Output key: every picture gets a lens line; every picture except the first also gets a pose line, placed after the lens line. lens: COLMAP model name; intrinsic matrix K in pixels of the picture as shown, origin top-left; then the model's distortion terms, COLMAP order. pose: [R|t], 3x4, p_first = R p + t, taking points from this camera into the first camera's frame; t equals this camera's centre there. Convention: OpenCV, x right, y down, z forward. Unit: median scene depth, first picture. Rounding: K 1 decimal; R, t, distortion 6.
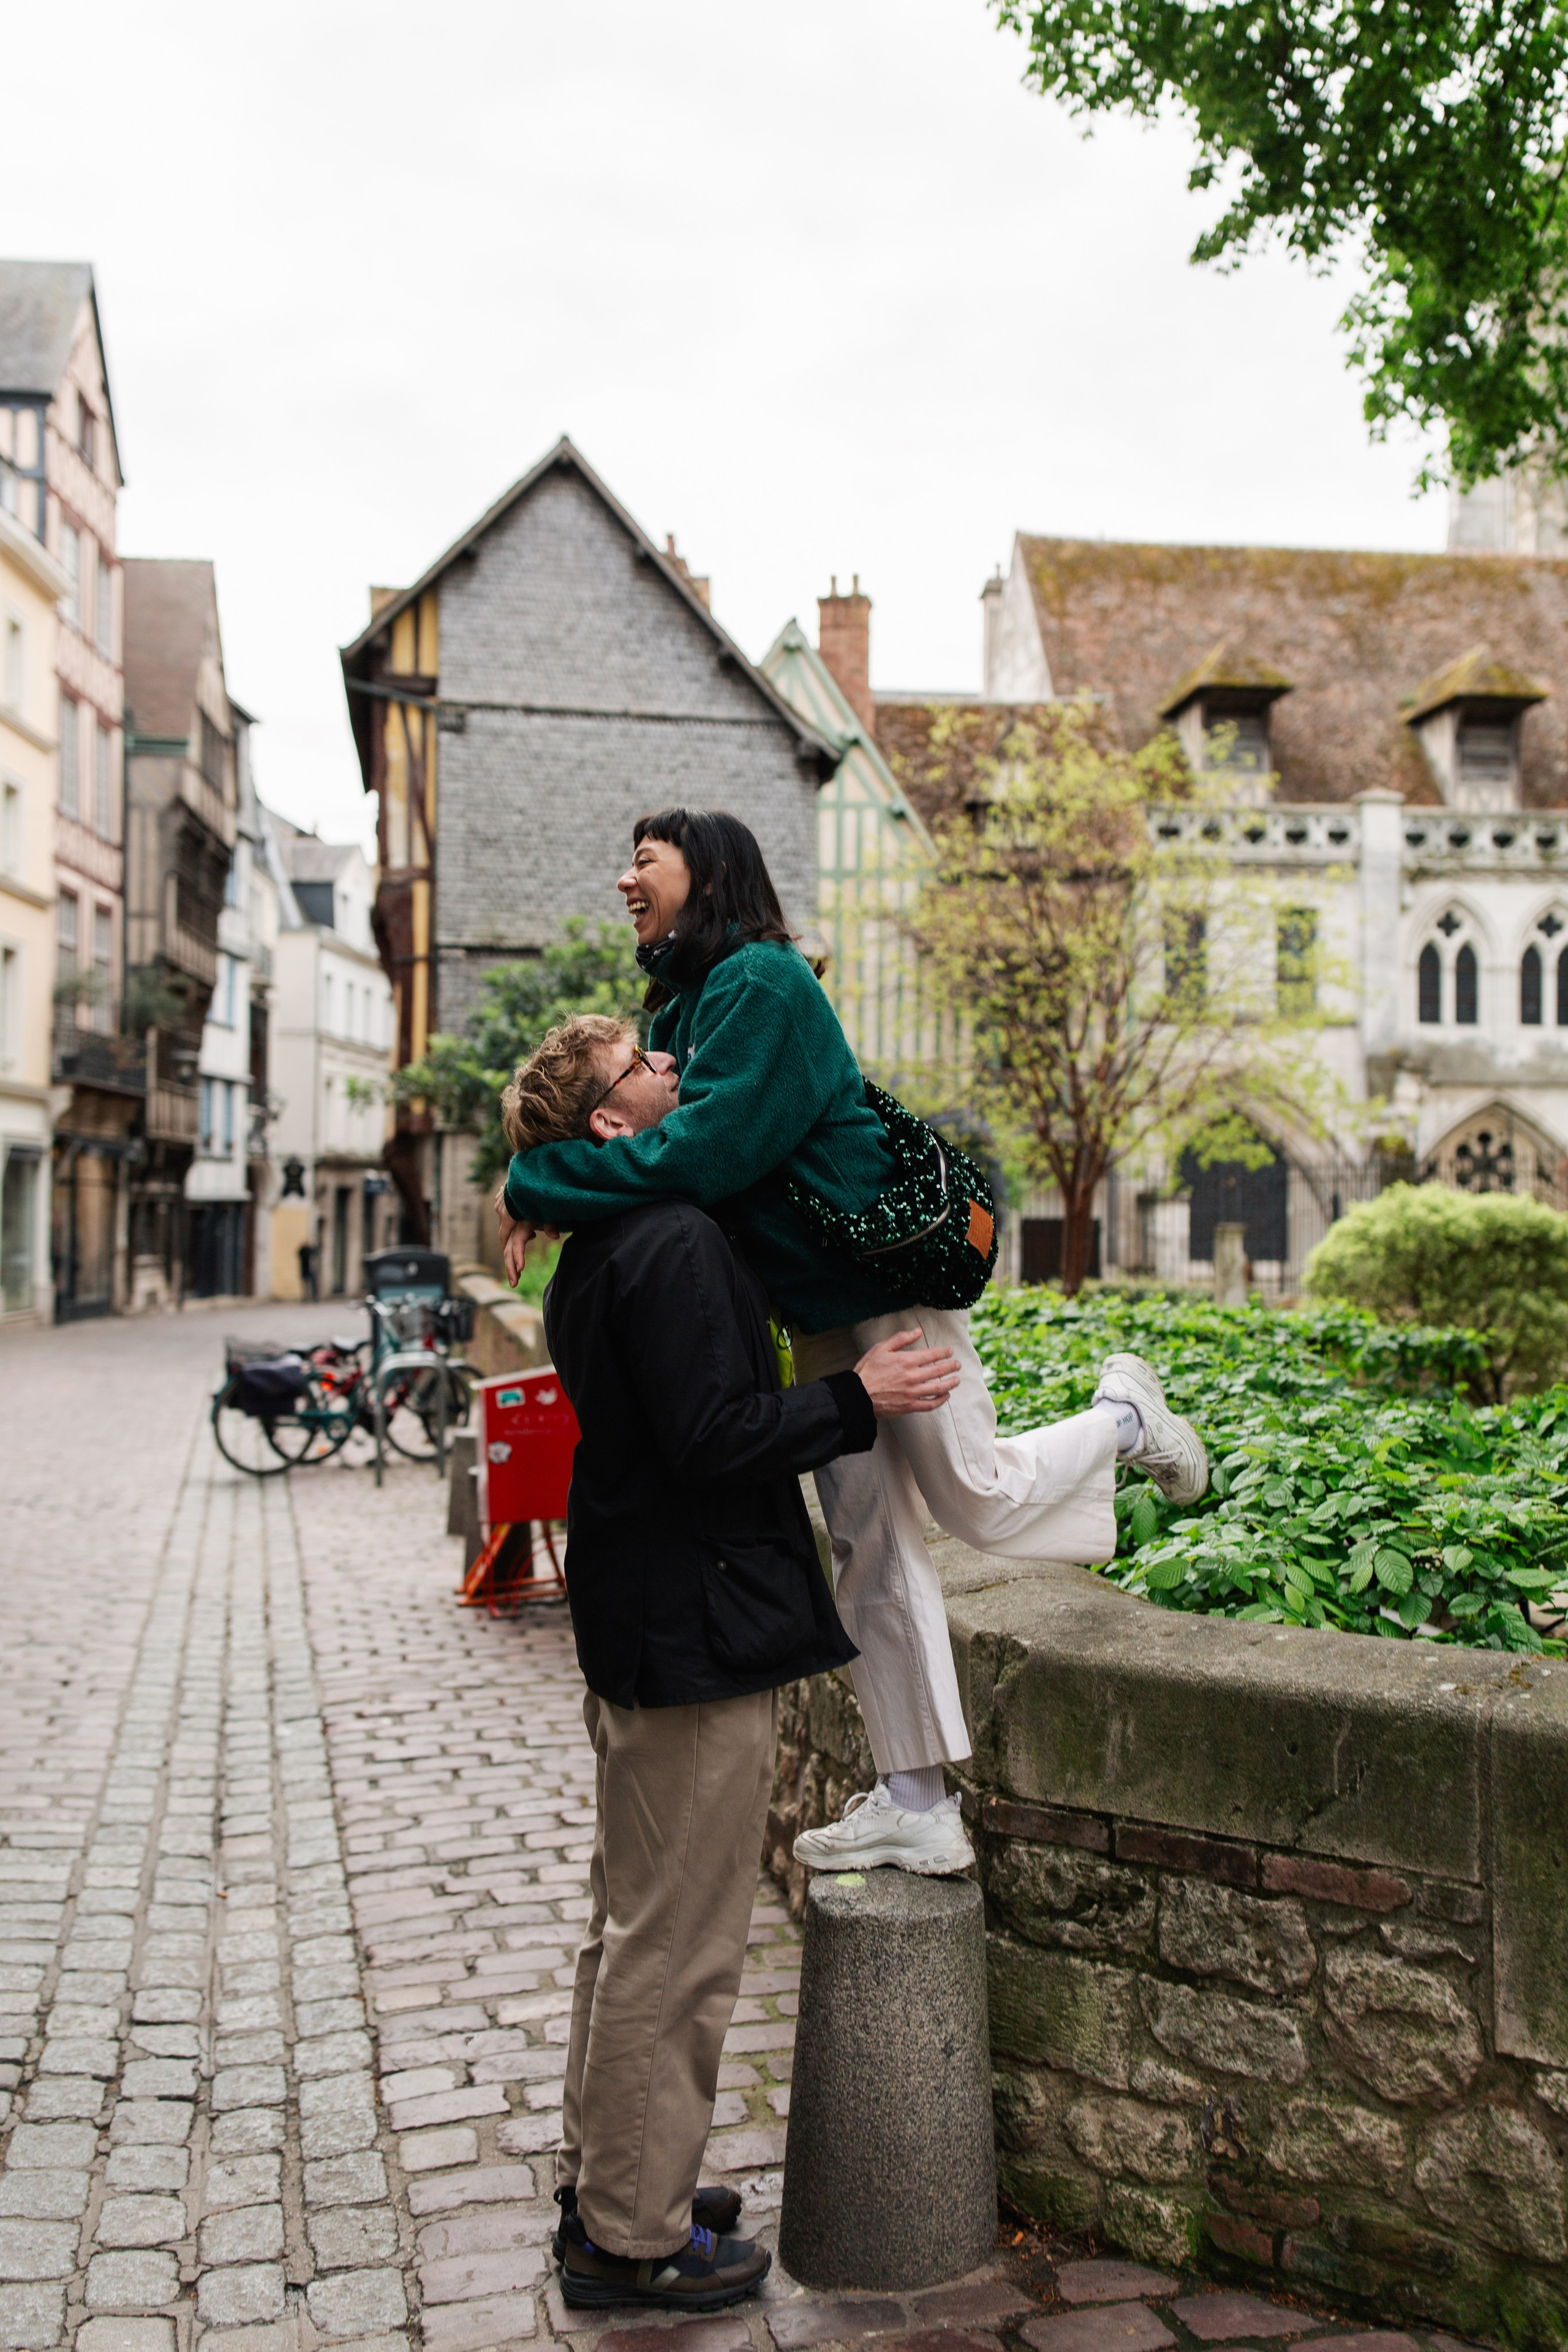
lens RADIAL K [[2319.8, 0, 784.0], [0, 2319.8, 1176.0], [0, 0, 1]] dist [0.059361, -0.005100]
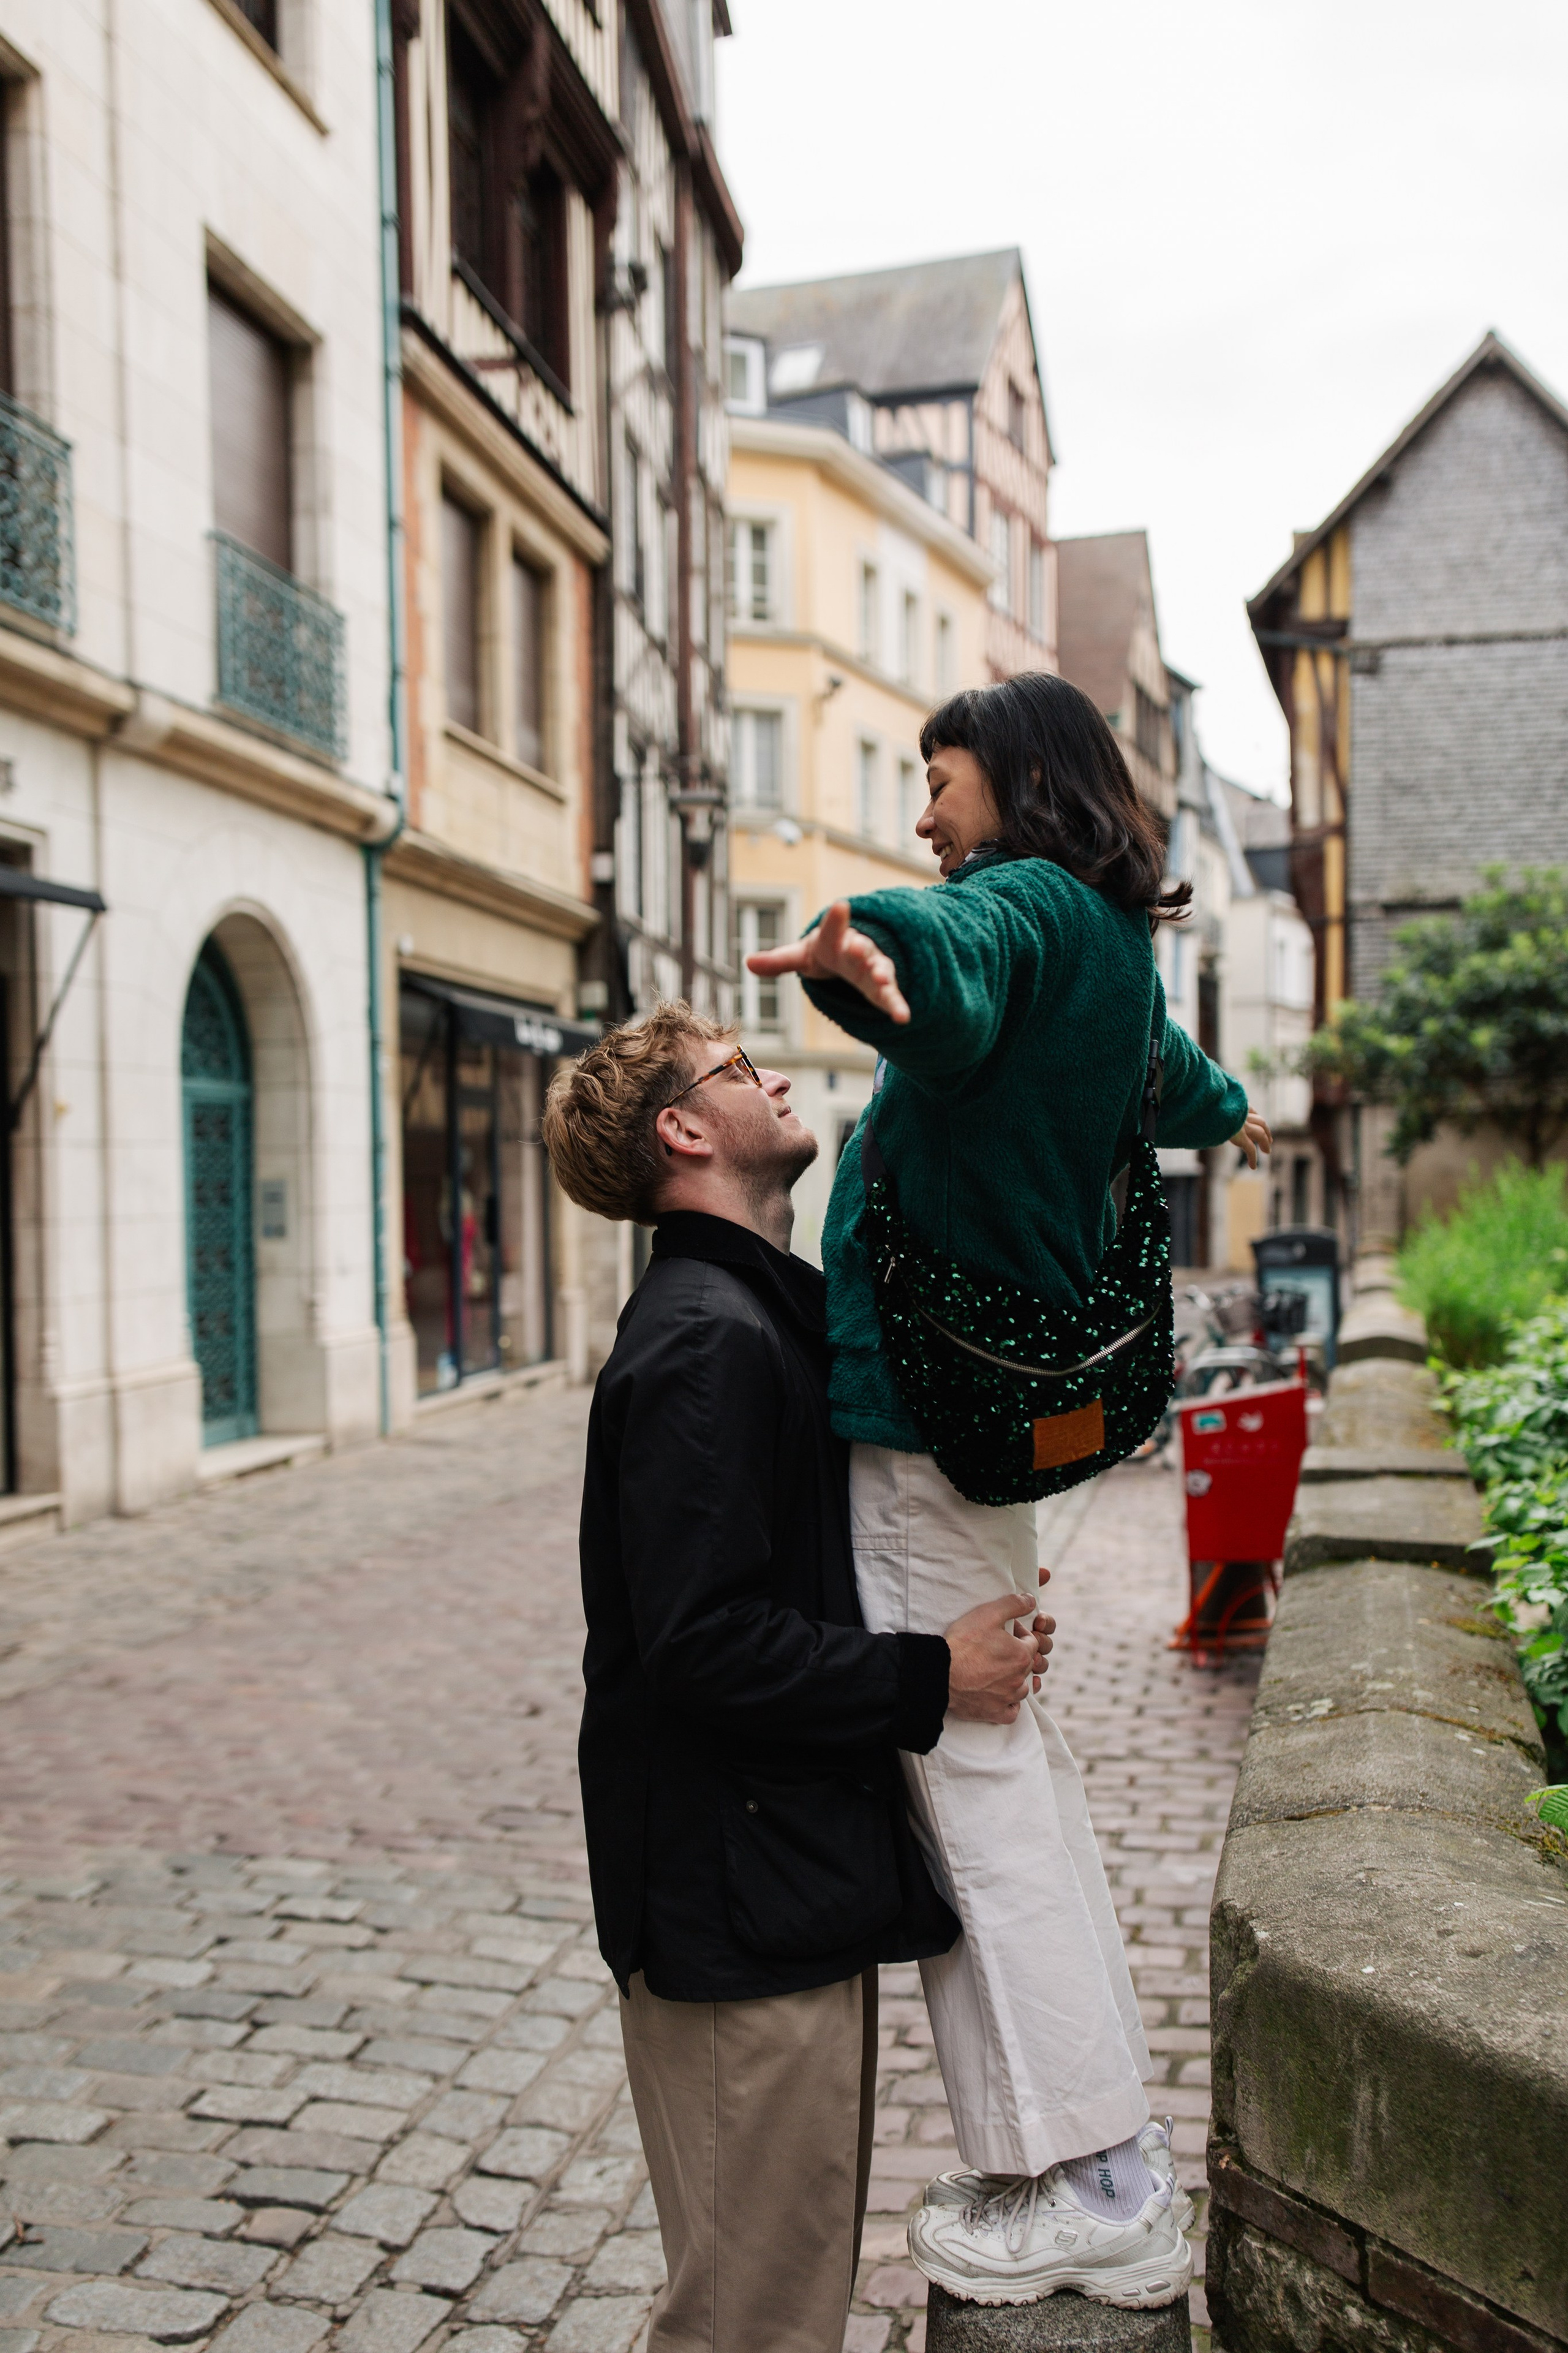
lens RADIAL K [[2316.5, 0, 781.0], [0, 2316.5, 1245.2], [0, 0, 1]] dist [0.054973, 0.008534]
pose [[0.912310, -0.004660, -0.409474, 0.026380], [0.022377, 0.999008, 0.038488, -0.002574], [0.408889, -0.044275, 0.911509, 0.036211]]
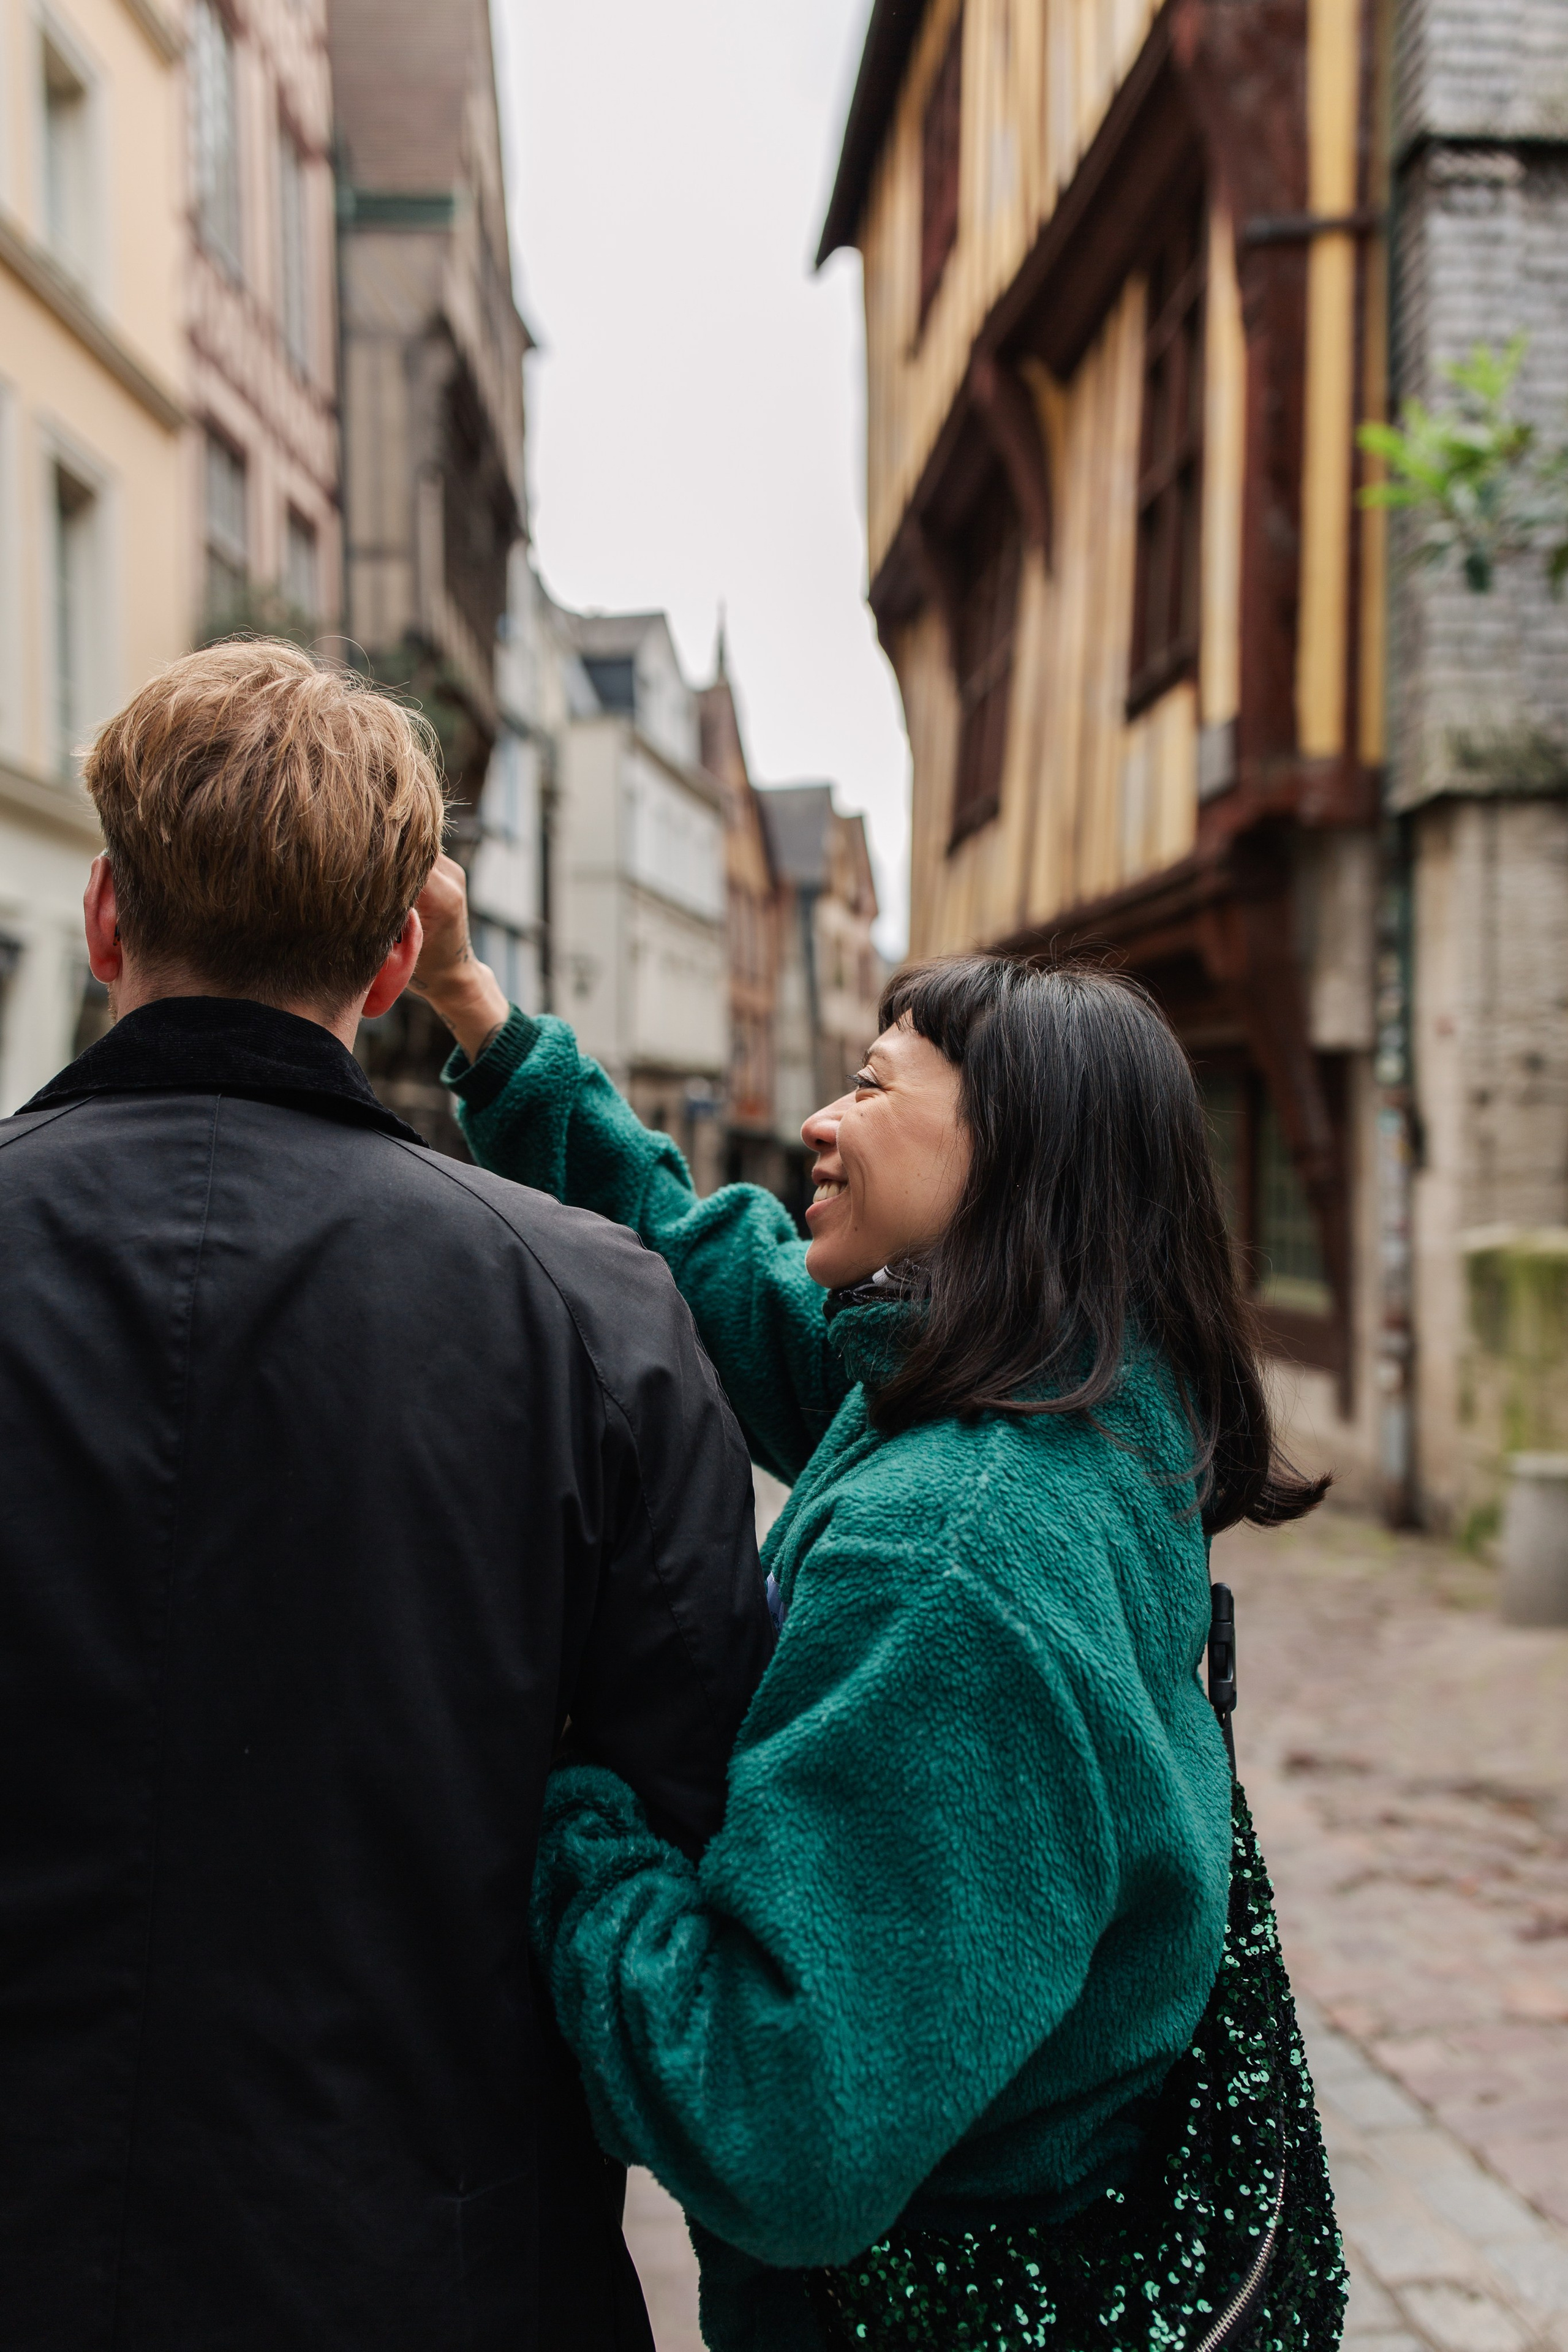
lens RADIAL K [[2360.2, 0, 747.5], [0, 2360.2, 1156.1], [0, 0, 1]] dist [0.065160, -0.008412]
pose [[0.994160, -0.019888, -0.106067, -0.206700], [0.021711, 0.999635, 0.016061, 0.019088], [0.105709, -0.018270, 0.994229, 0.711837]]
